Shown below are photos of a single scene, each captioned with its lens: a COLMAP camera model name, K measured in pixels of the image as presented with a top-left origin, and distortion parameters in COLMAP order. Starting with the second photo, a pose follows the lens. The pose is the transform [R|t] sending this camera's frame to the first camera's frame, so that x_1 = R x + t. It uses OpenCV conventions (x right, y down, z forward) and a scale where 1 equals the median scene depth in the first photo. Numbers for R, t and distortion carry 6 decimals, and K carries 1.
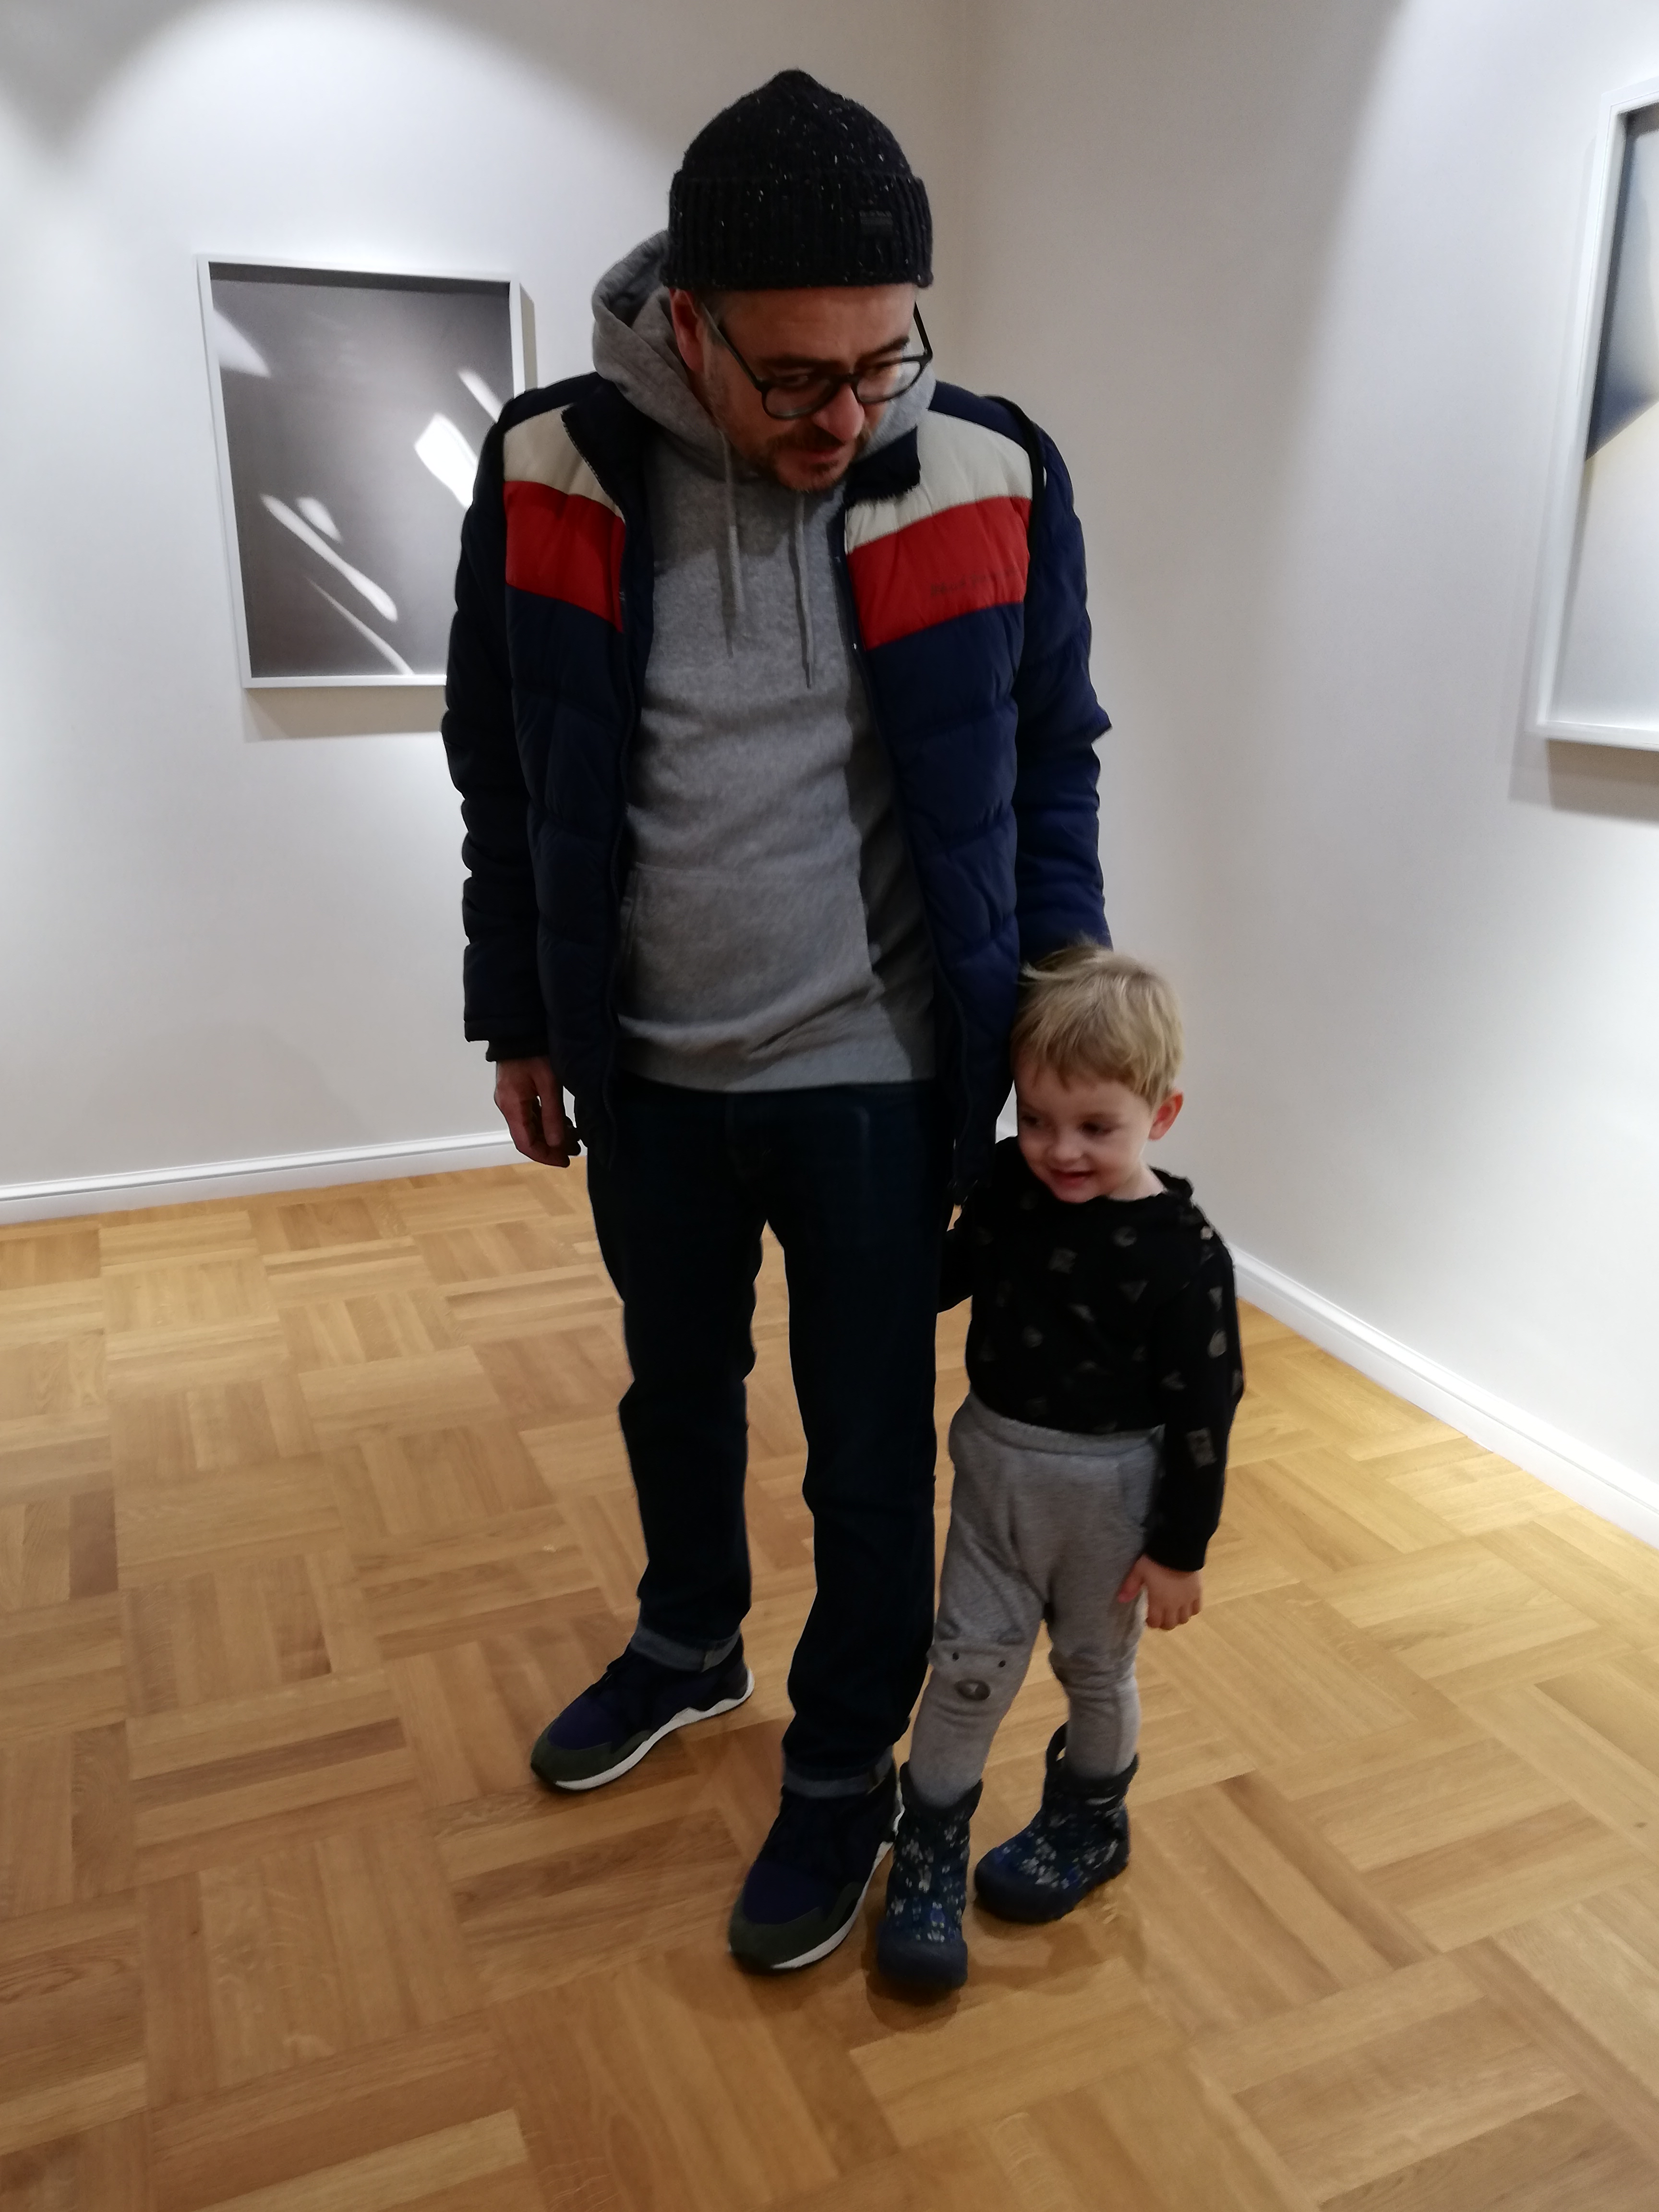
lens RADIAL K [[1716.2, 0, 913.0], [0, 1716.2, 1108.0], [0, 0, 1]] dist [0.048696, -0.059231]
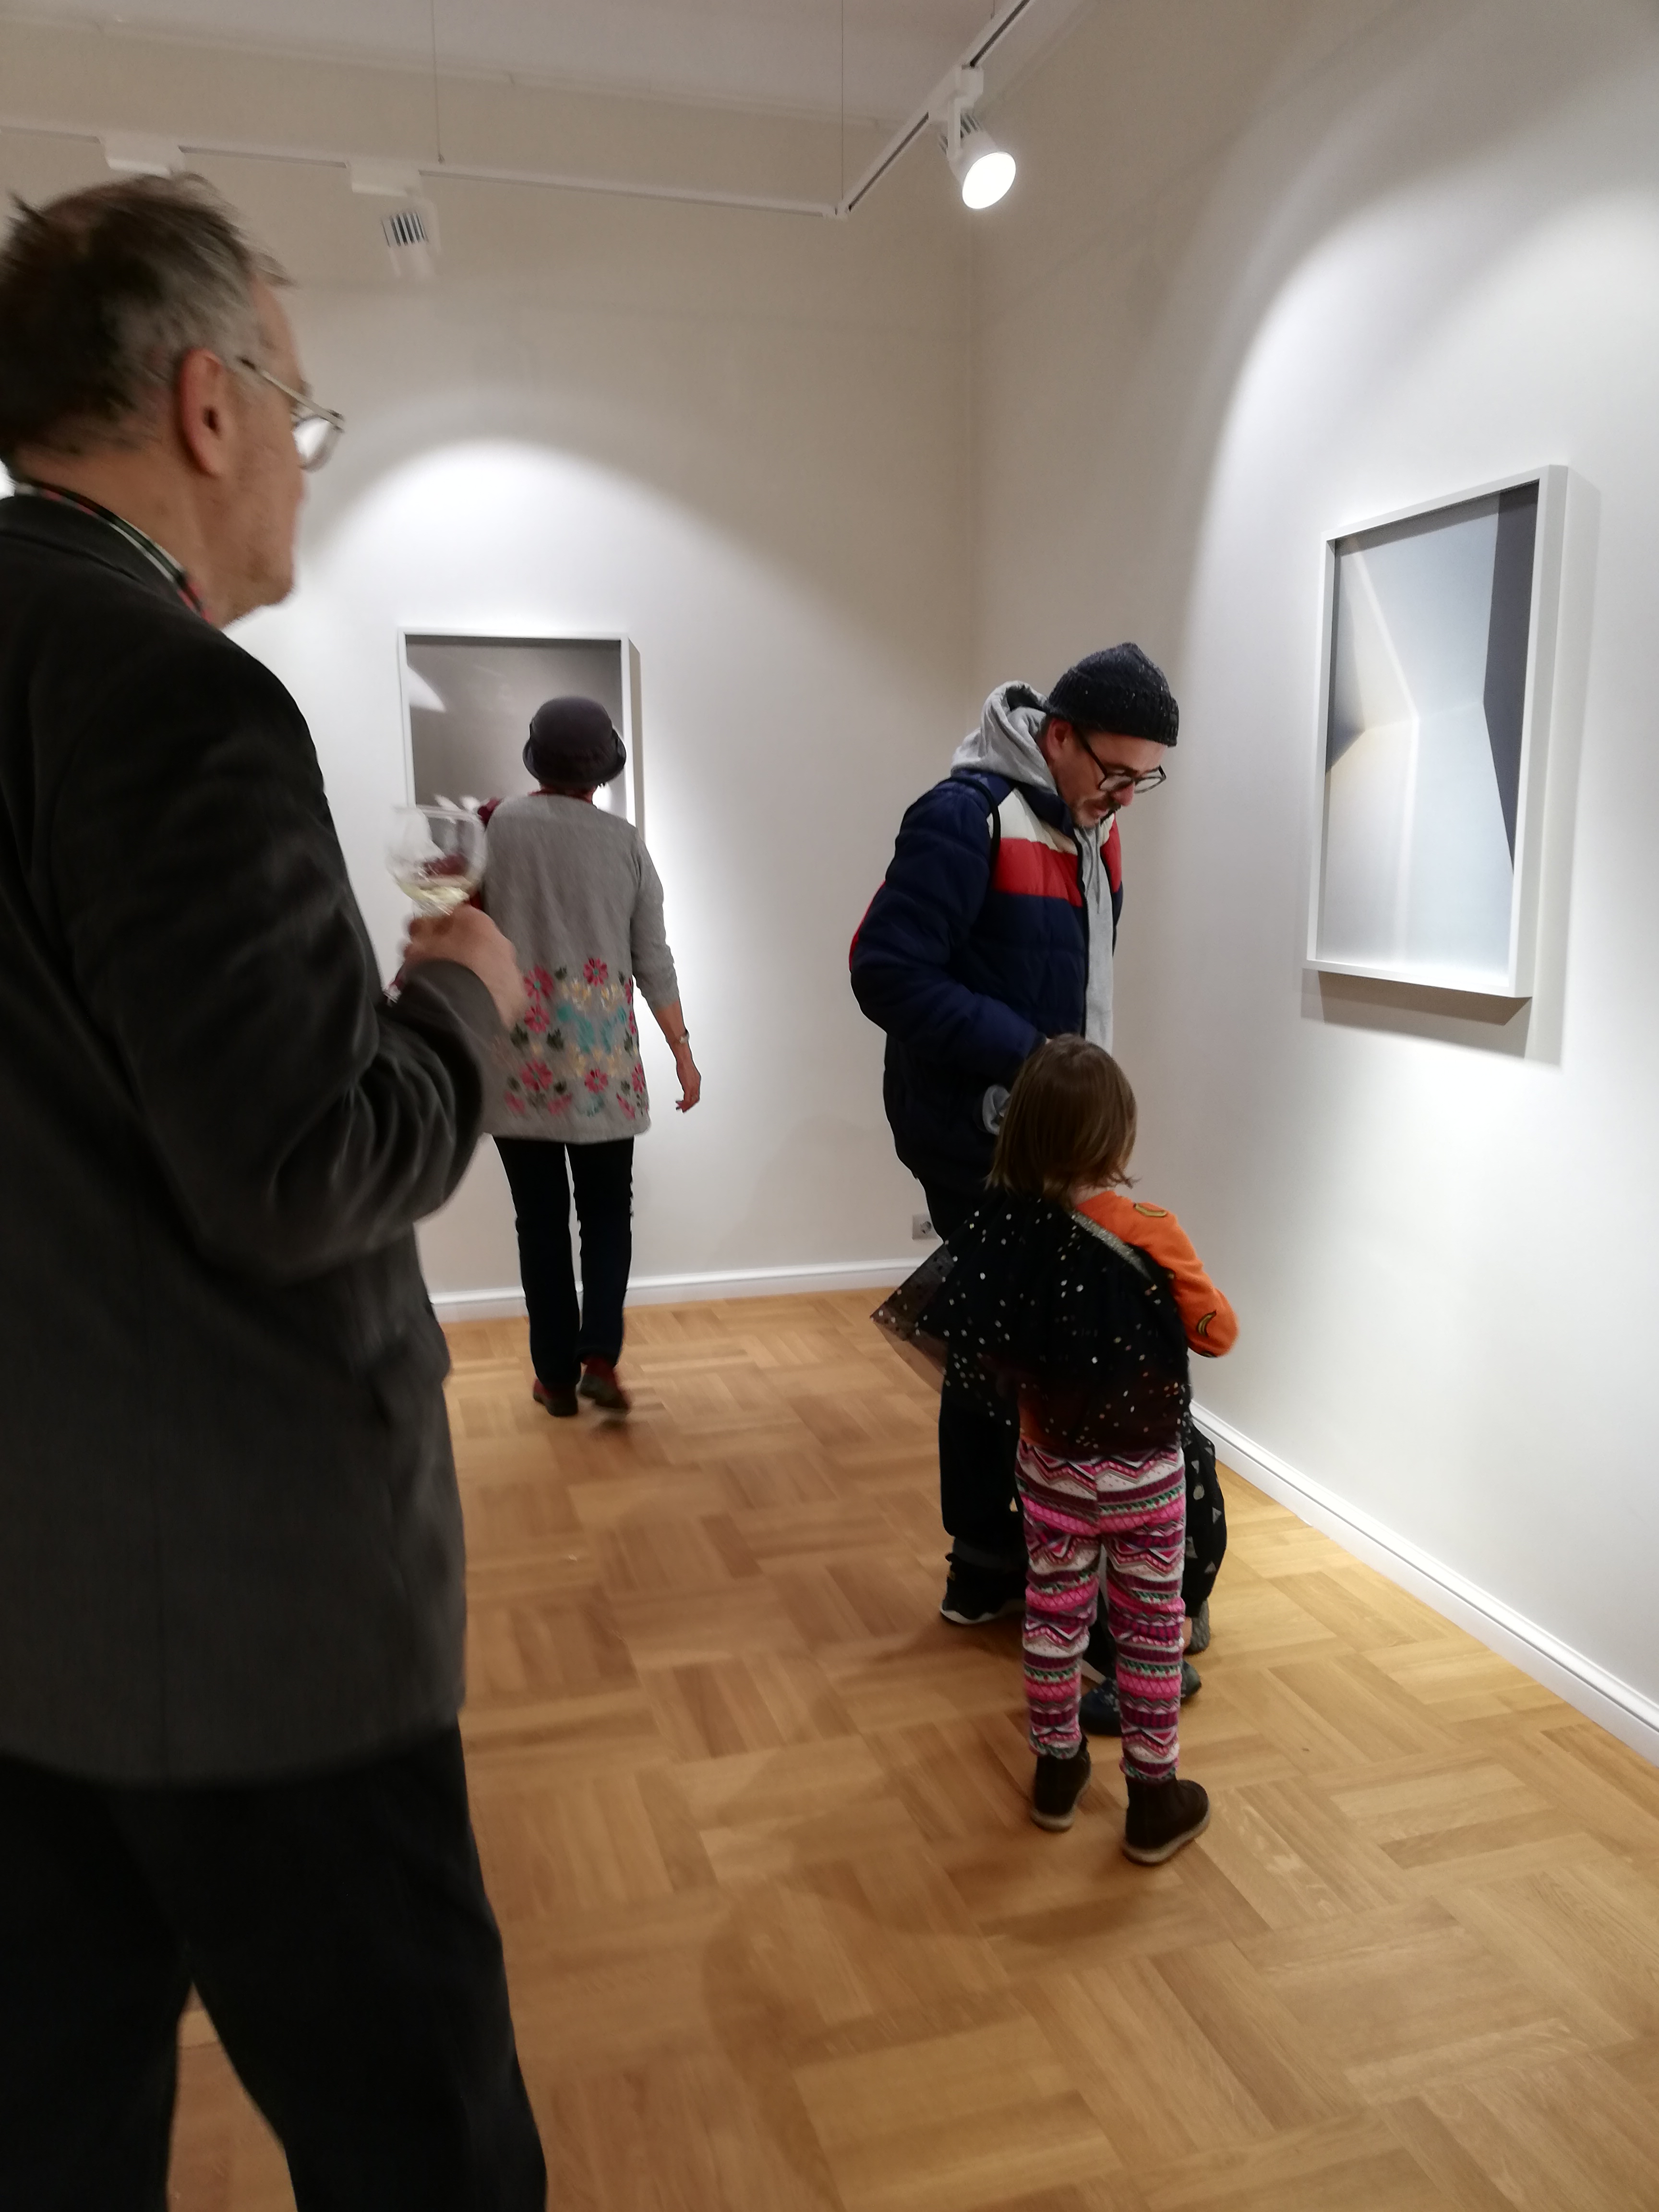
lens RADIAL K [[1716.2, 0, 891.6], [0, 1716.2, 1131.6], [0, 0, 1]] dist [0.048696, -0.059231]
pose [[0.992130, 0.008237, -0.124940, 0.203459], [-0.022885, 0.992955, -0.116262, 0.072813], [0.123102, 0.118207, 0.985329, -0.343130]]
